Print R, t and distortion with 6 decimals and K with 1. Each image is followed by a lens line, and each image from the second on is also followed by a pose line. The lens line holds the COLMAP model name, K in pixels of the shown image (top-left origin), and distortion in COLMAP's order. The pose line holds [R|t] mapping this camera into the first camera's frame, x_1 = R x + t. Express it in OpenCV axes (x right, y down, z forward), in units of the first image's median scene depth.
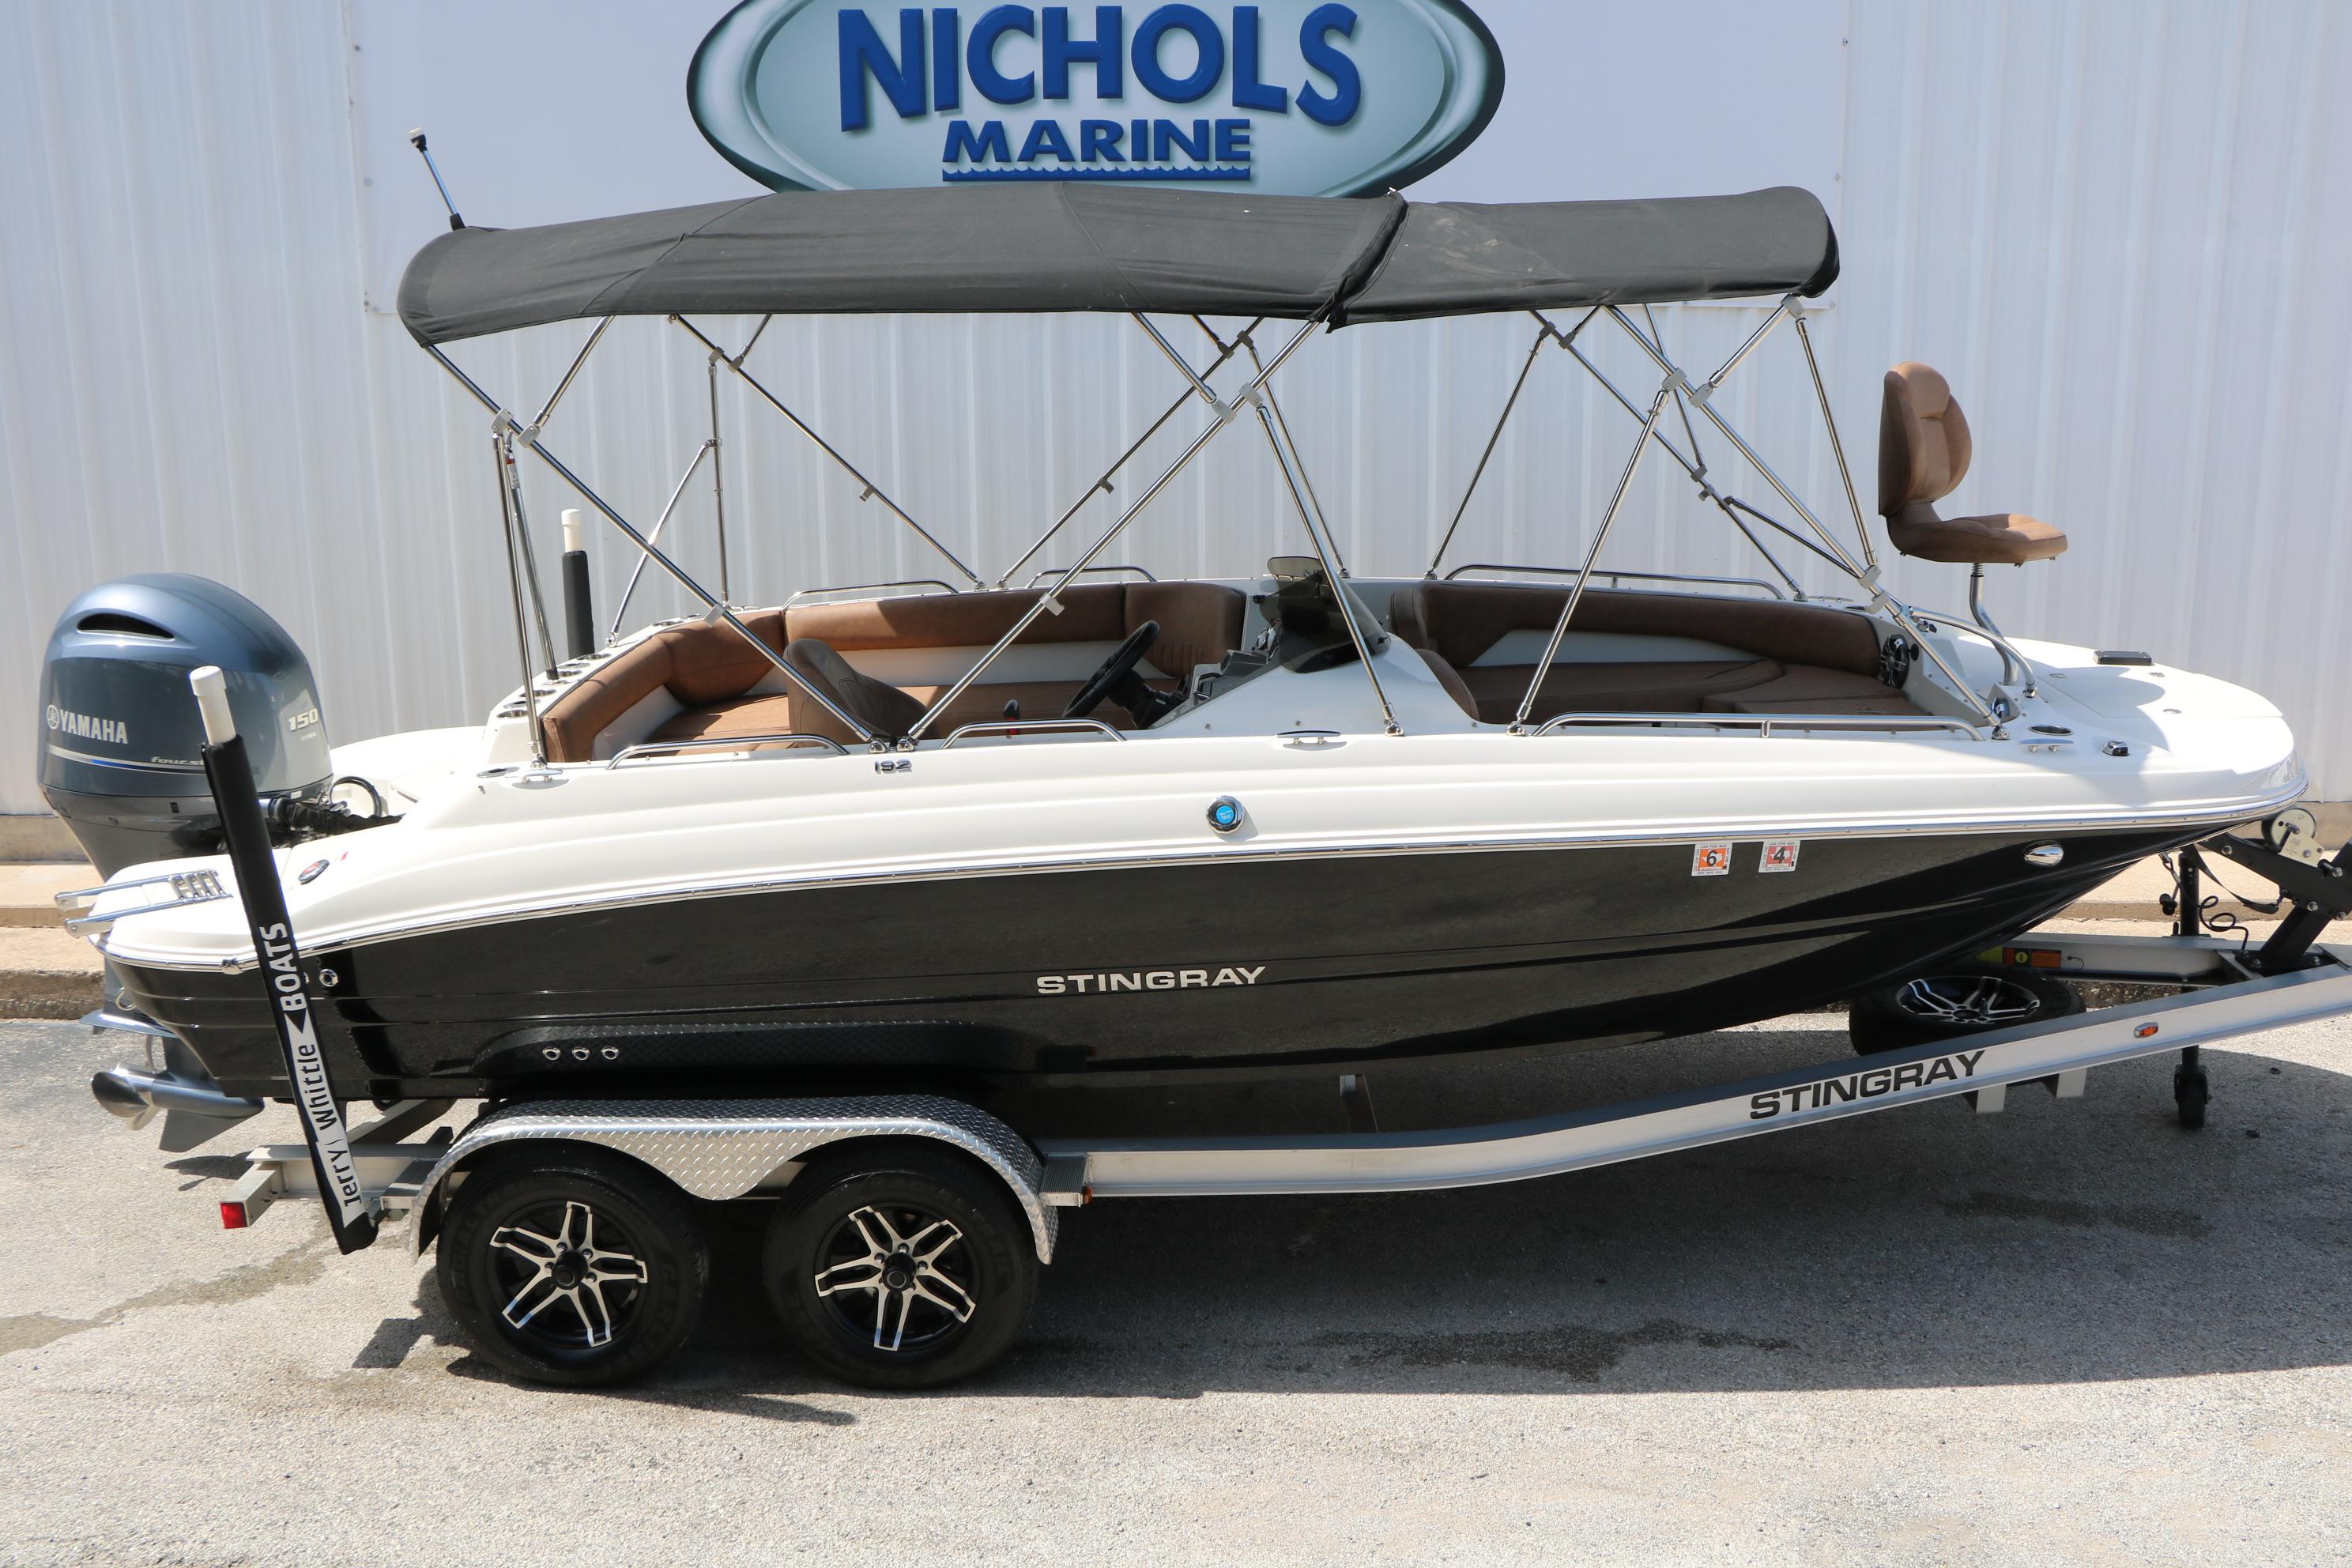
lens RADIAL K [[2223.0, 0, 1170.3], [0, 2223.0, 783.6], [0, 0, 1]] dist [-0.151125, 0.226037]
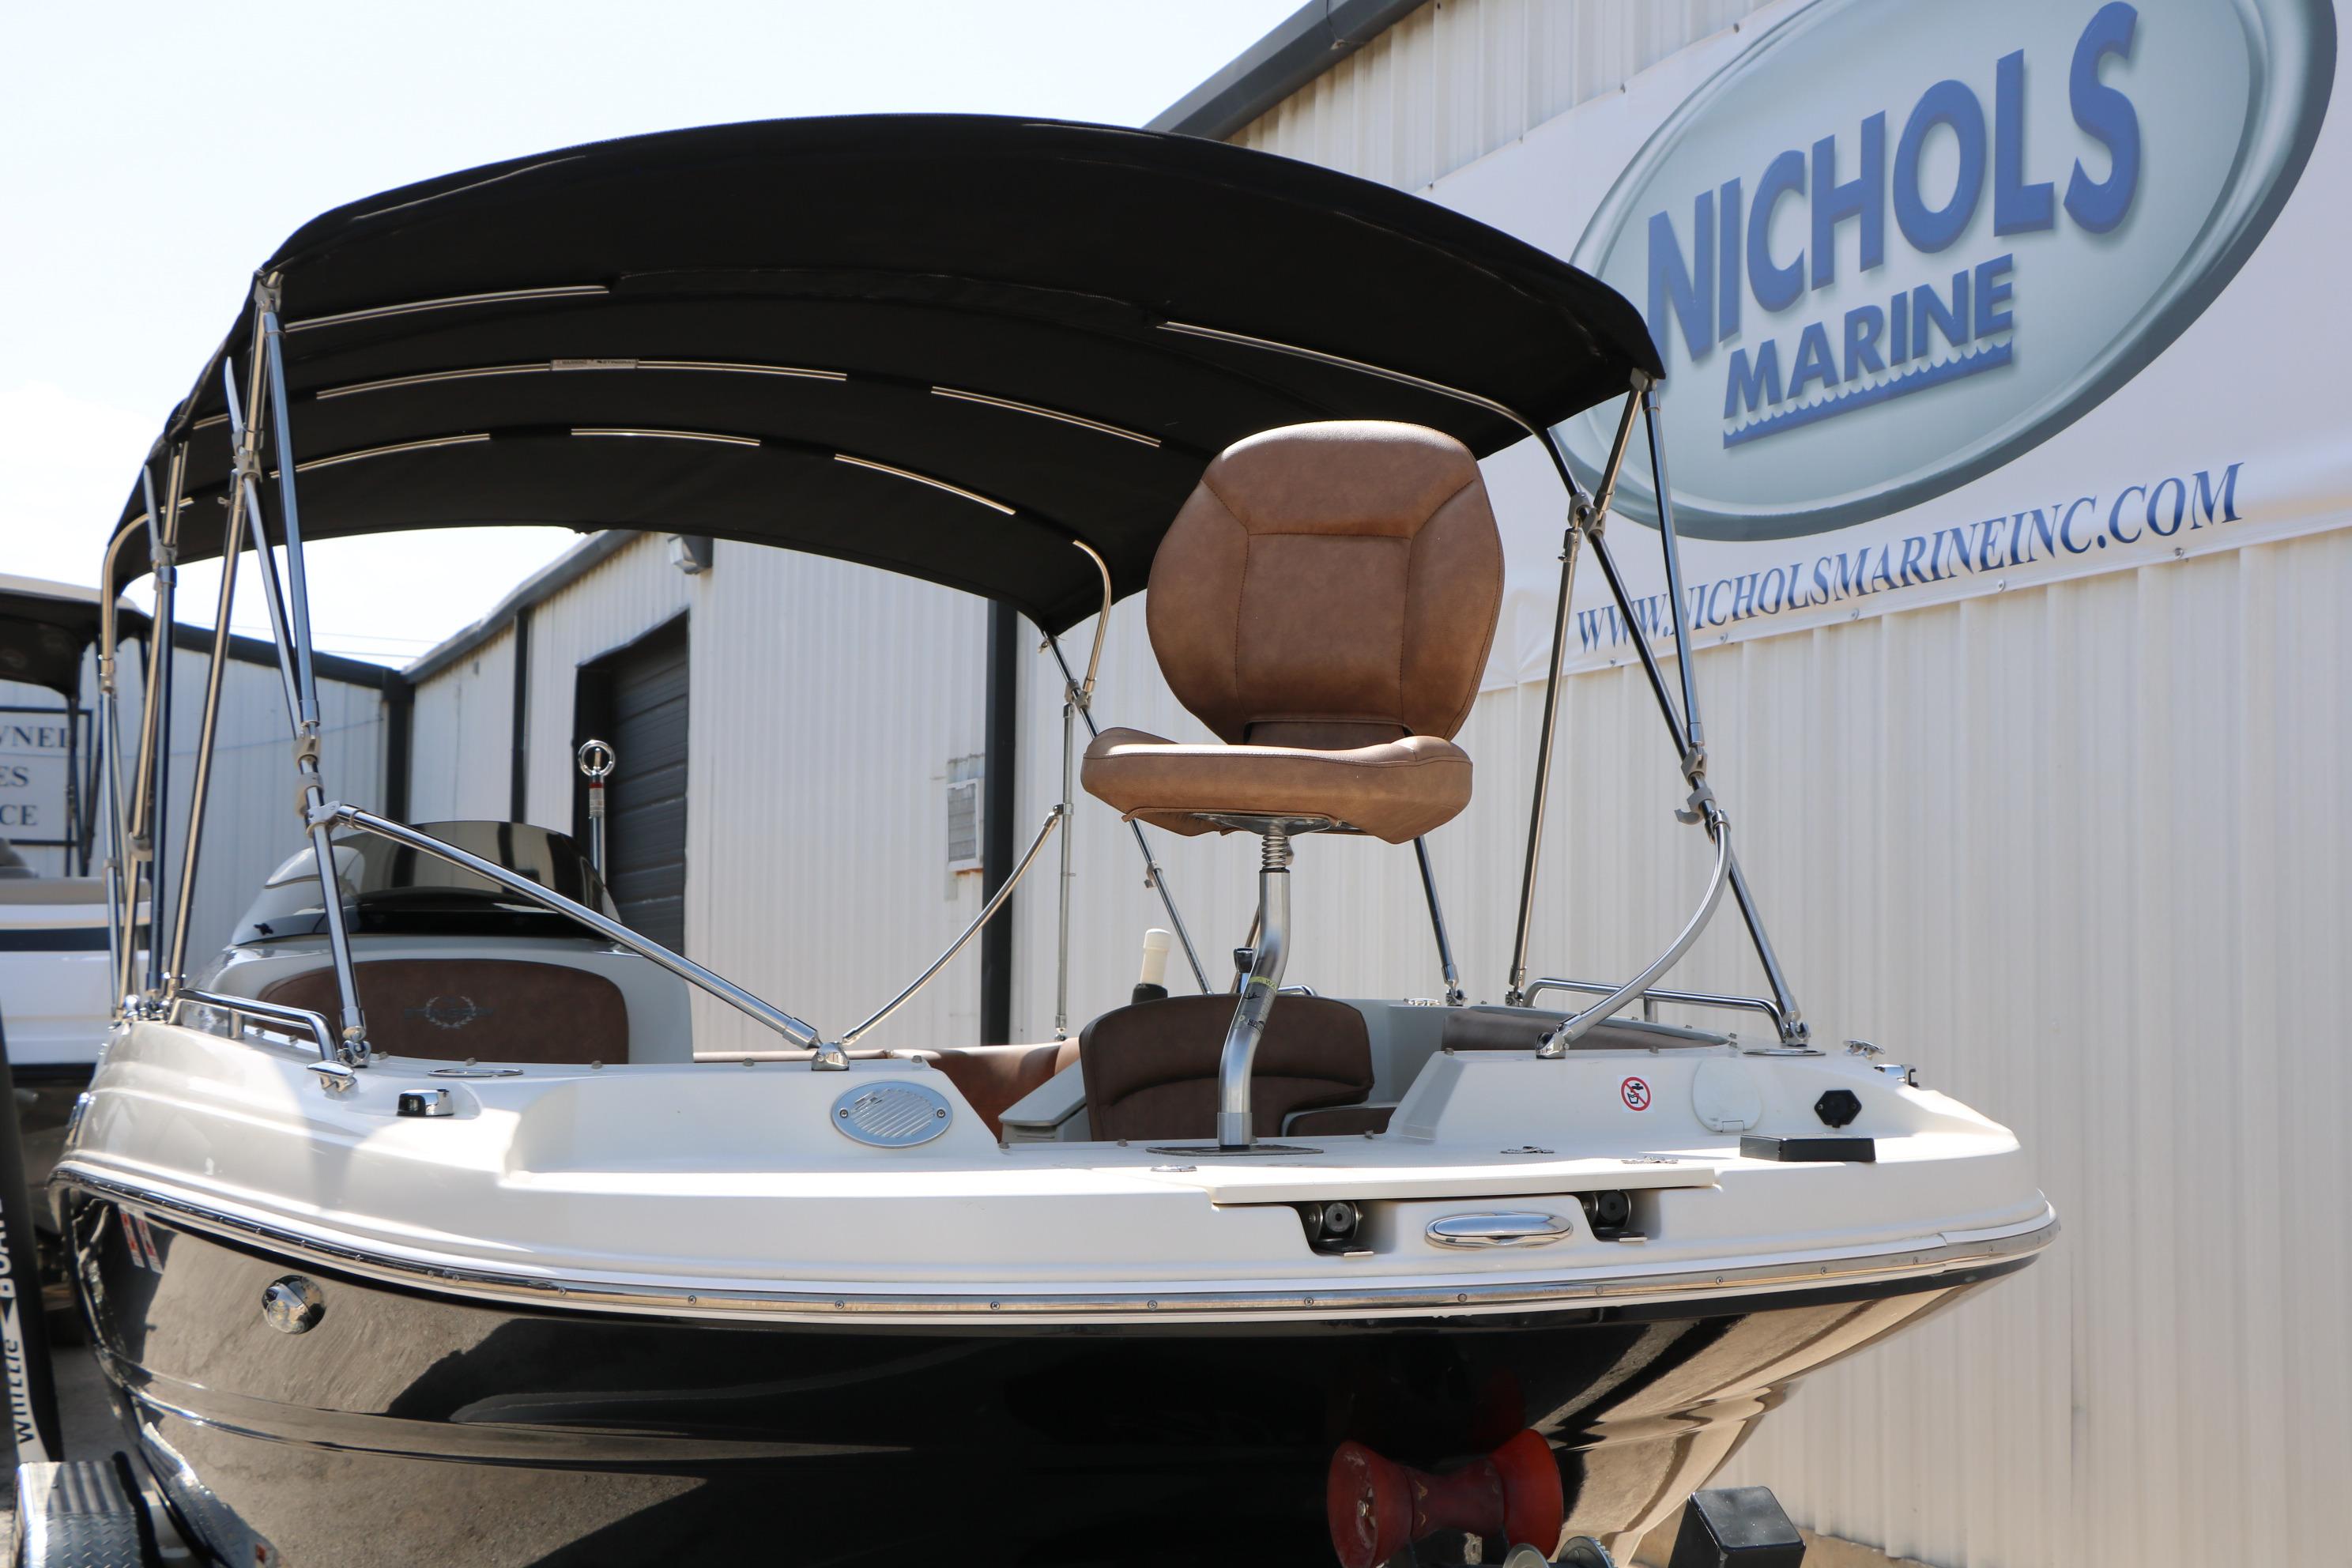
lens RADIAL K [[3347.1, 0, 1176.0], [0, 3347.1, 784.0], [0, 0, 1]] dist [0.009695, 0.494561]
pose [[0.361453, -0.052403, -0.930916, 1.017440], [-0.229765, 0.962624, -0.143401, -0.014199], [0.903637, 0.265725, 0.335903, 0.796964]]
